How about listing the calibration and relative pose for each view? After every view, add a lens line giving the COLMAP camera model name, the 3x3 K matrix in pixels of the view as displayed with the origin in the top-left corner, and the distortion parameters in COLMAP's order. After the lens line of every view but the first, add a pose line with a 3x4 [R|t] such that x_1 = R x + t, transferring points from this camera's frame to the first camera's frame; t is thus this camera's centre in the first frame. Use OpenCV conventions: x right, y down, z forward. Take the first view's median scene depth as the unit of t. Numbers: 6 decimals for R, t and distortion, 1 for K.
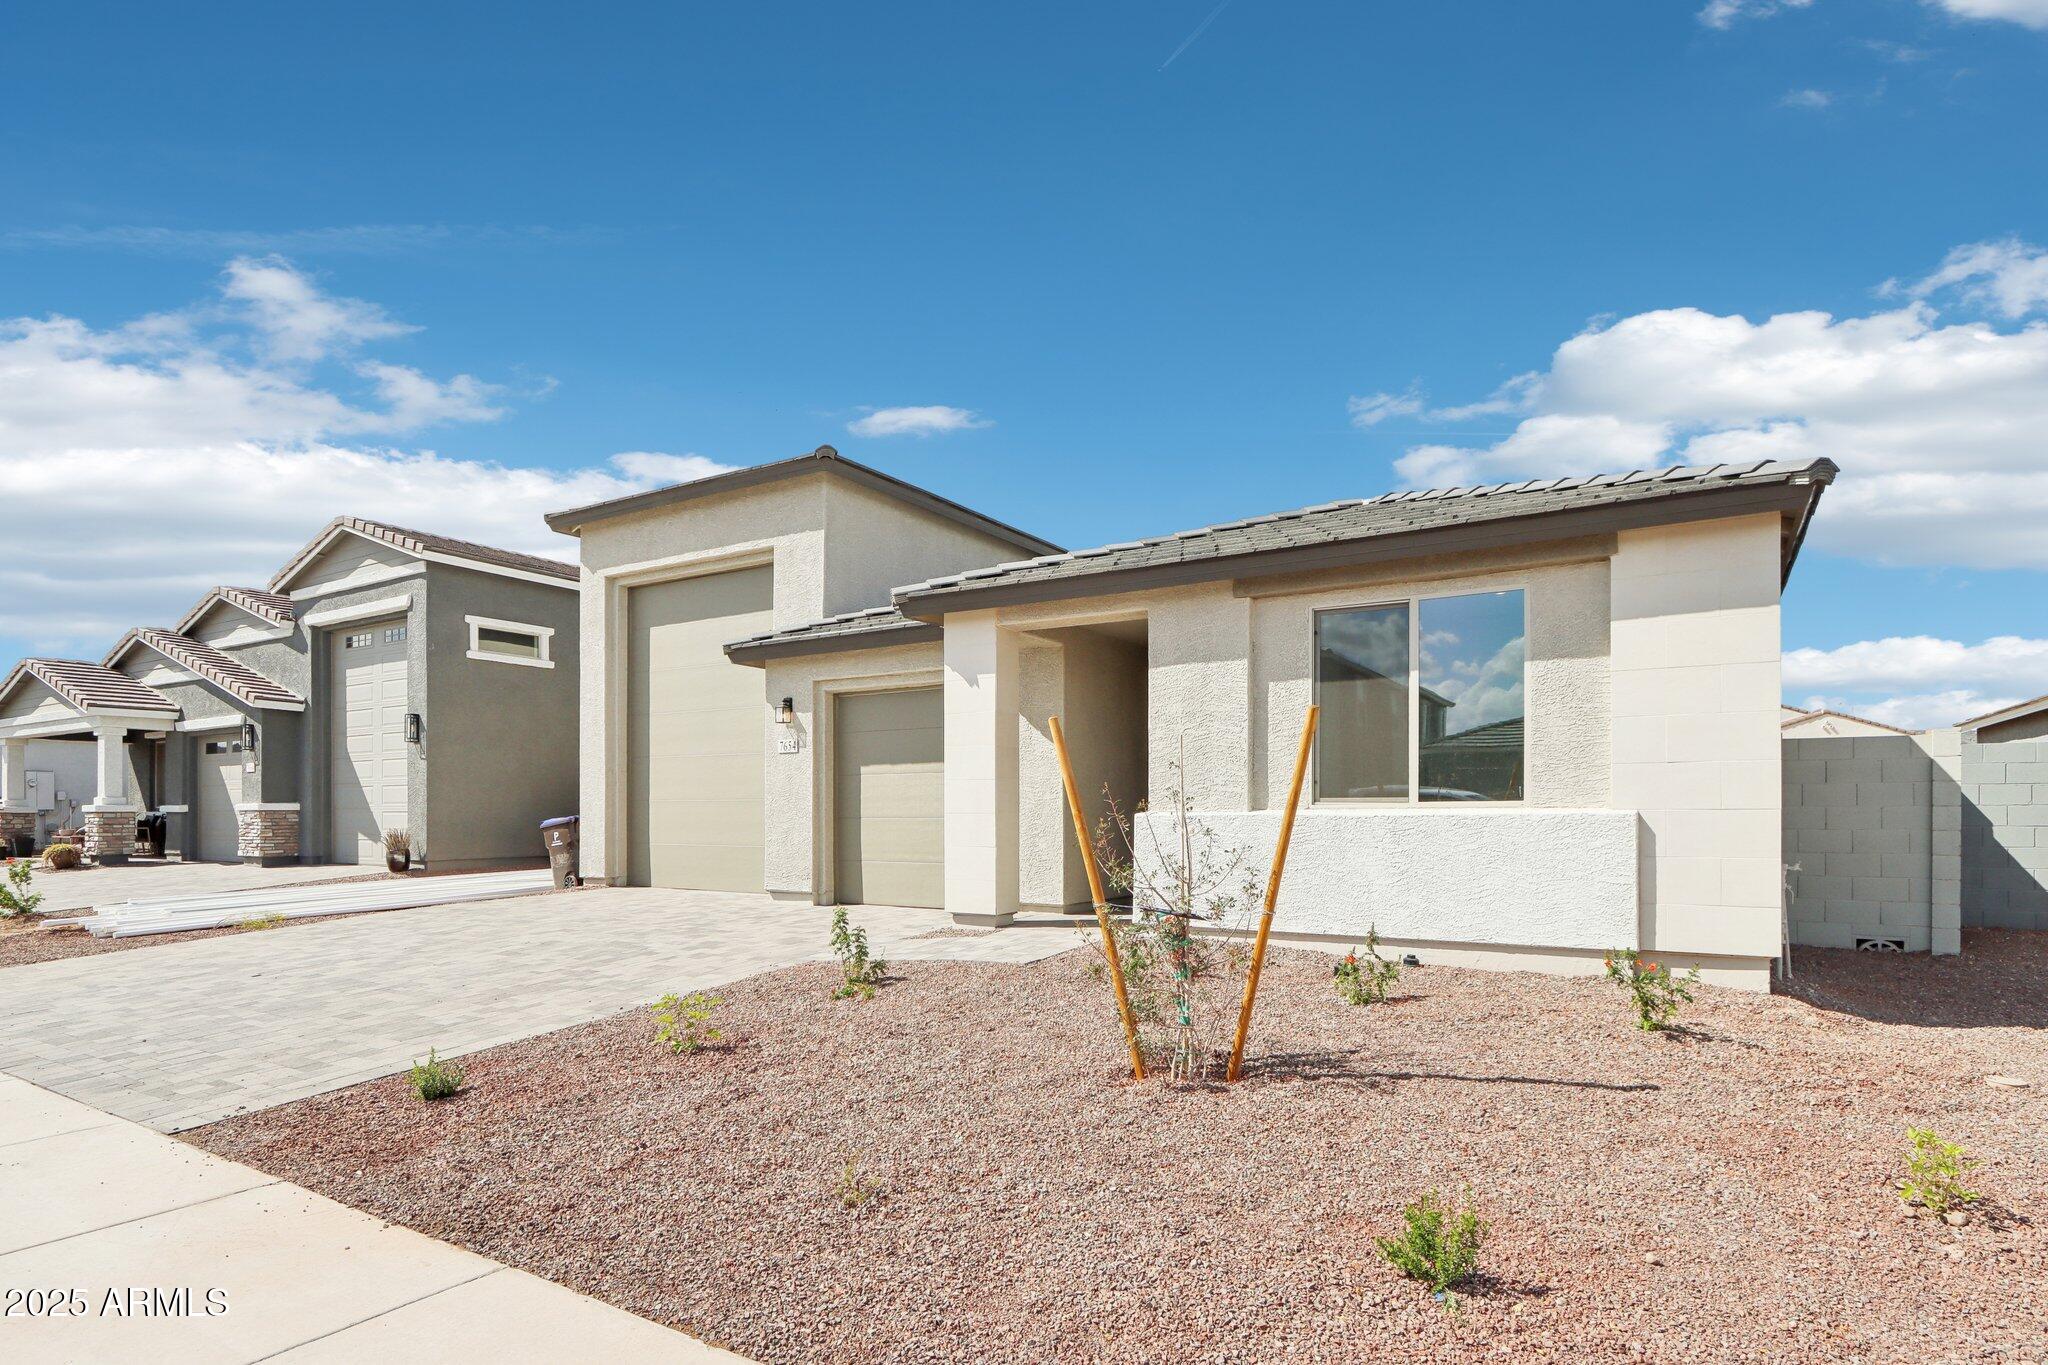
lens RADIAL K [[1110.9, 0, 1002.9], [0, 1110.9, 781.9], [0, 0, 1]] dist [-0.005444, -0.000272]
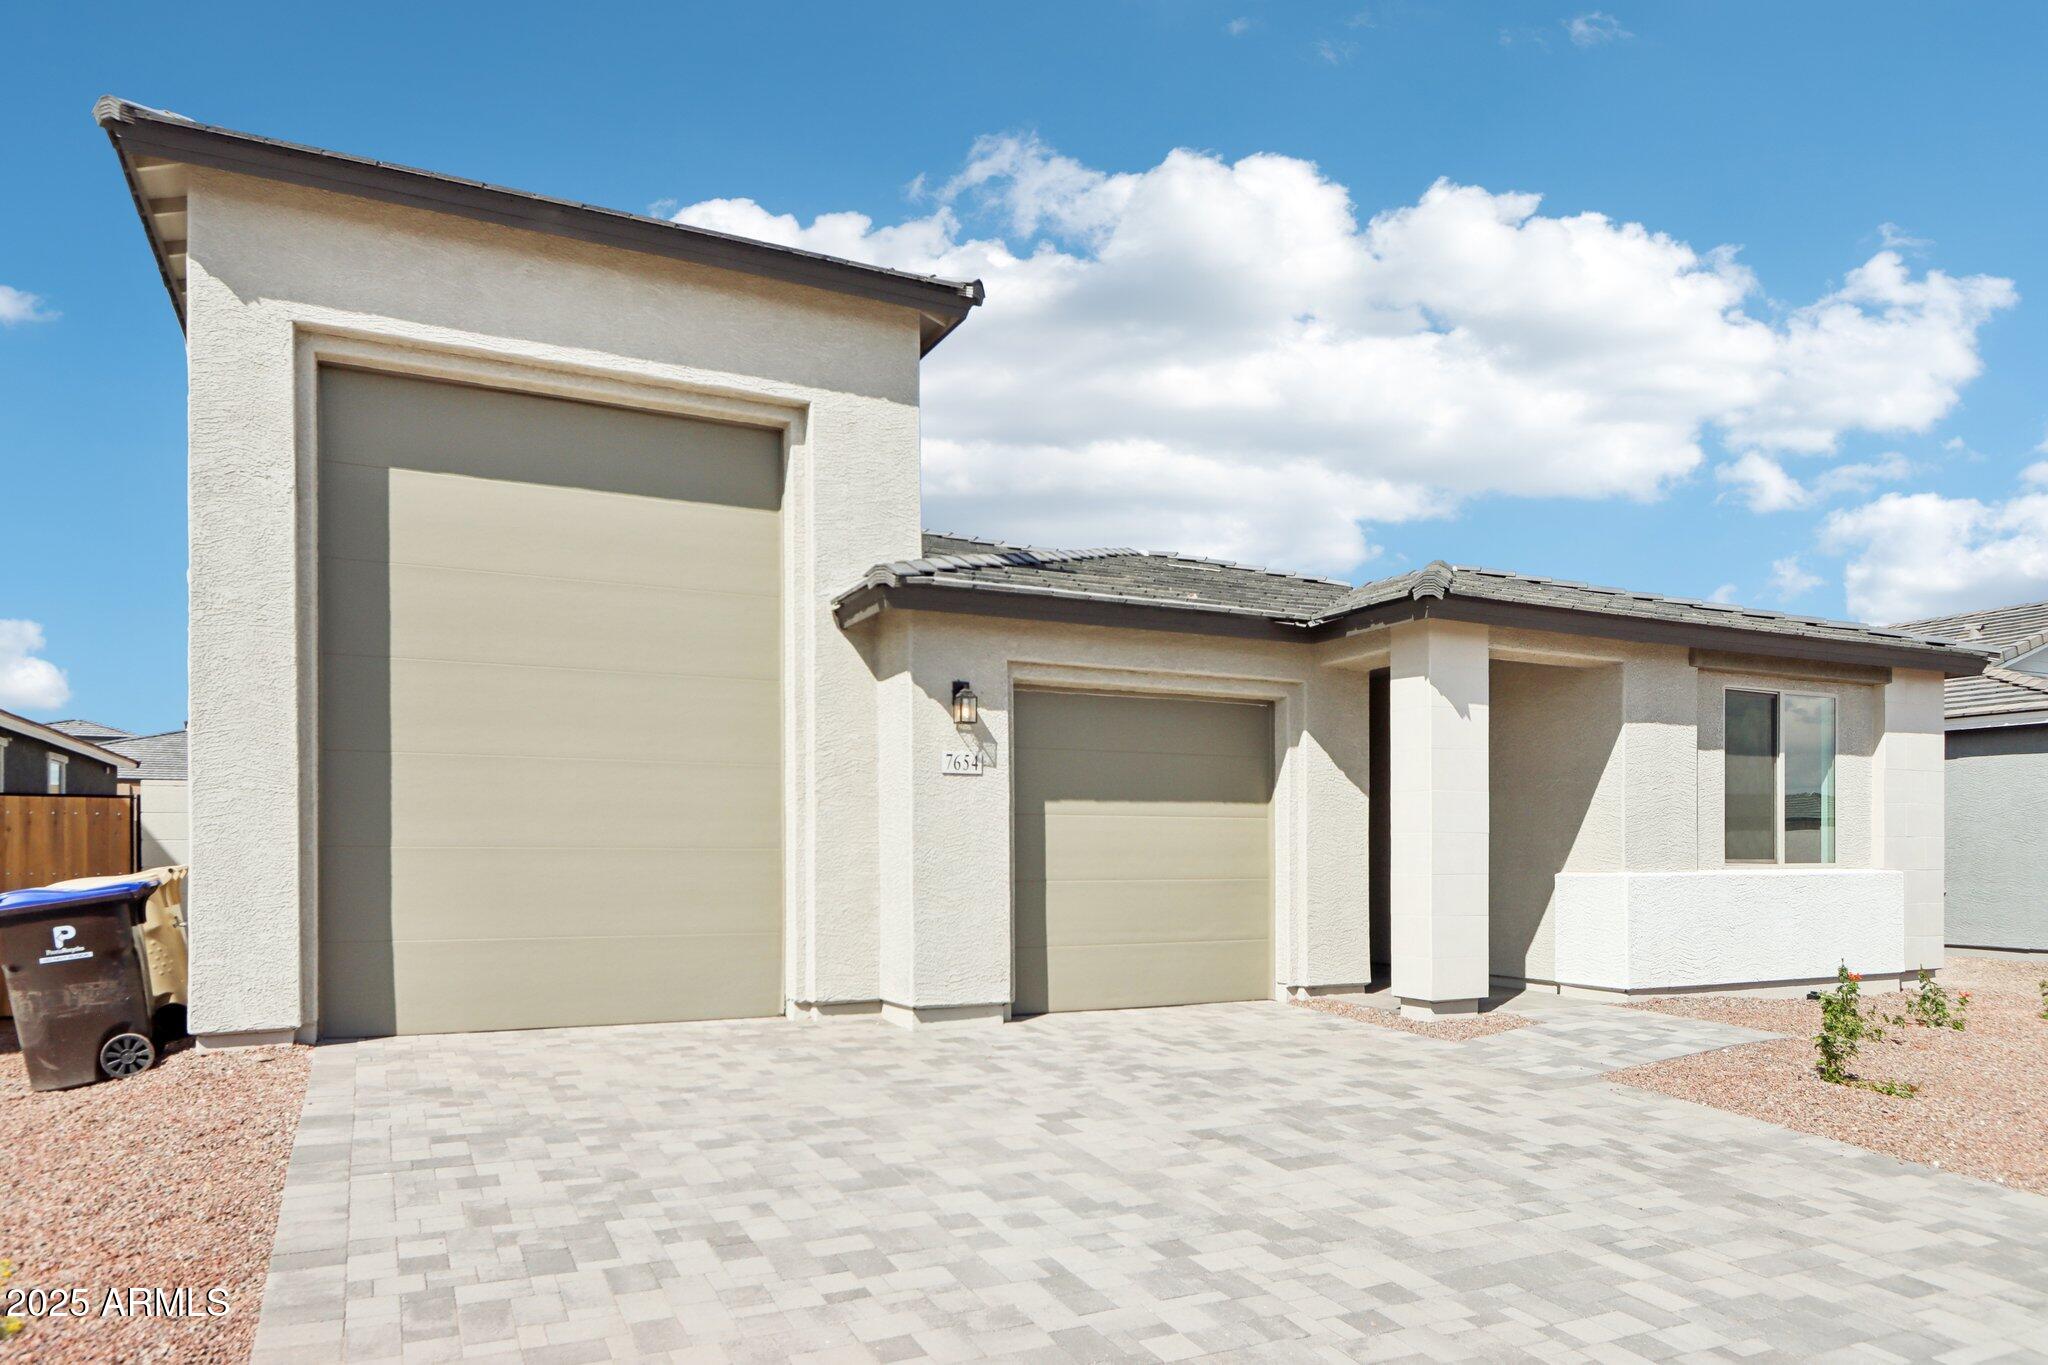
lens RADIAL K [[1297.4, 0, 1013.8], [0, 1297.4, 825.7], [0, 0, 1]] dist [-0.002380, 0.001373]
pose [[0.519562, 0.021060, 0.854173, -0.996841], [-0.026211, 0.999619, -0.008702, 0.009196], [-0.854031, -0.017868, 0.519916, 0.785826]]
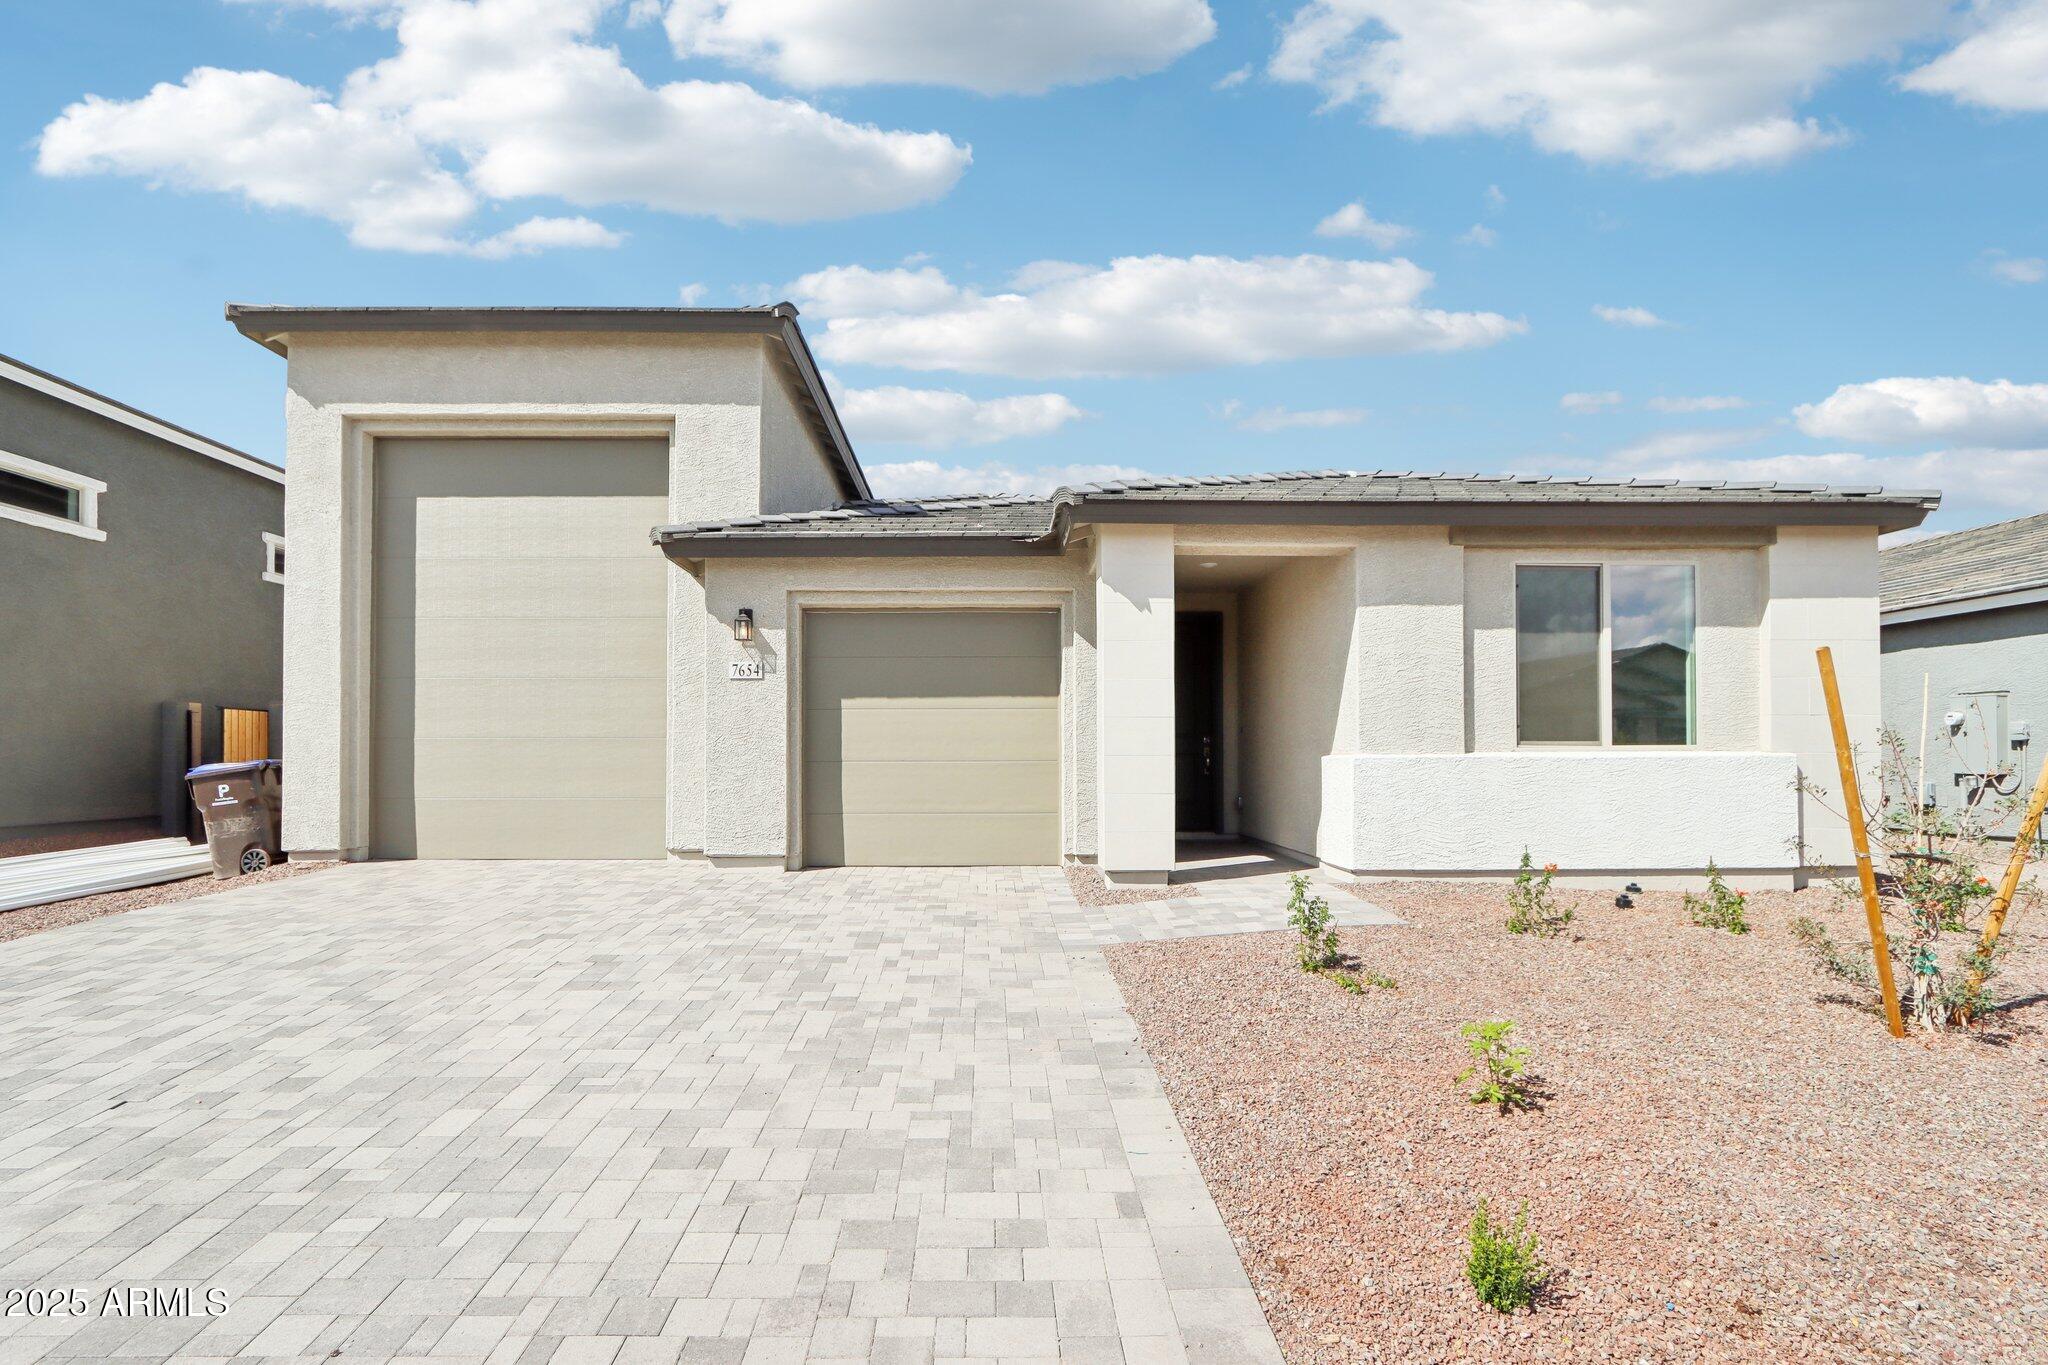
lens RADIAL K [[976.4, 0, 1011.2], [0, 976.4, 718.9], [0, 0, 1]] dist [-0.010831, 0.000005]
pose [[0.832495, 0.020839, 0.553641, -0.537439], [-0.014941, 0.999773, -0.015165, 0.012334], [-0.553831, 0.004352, 0.832618, 0.414389]]
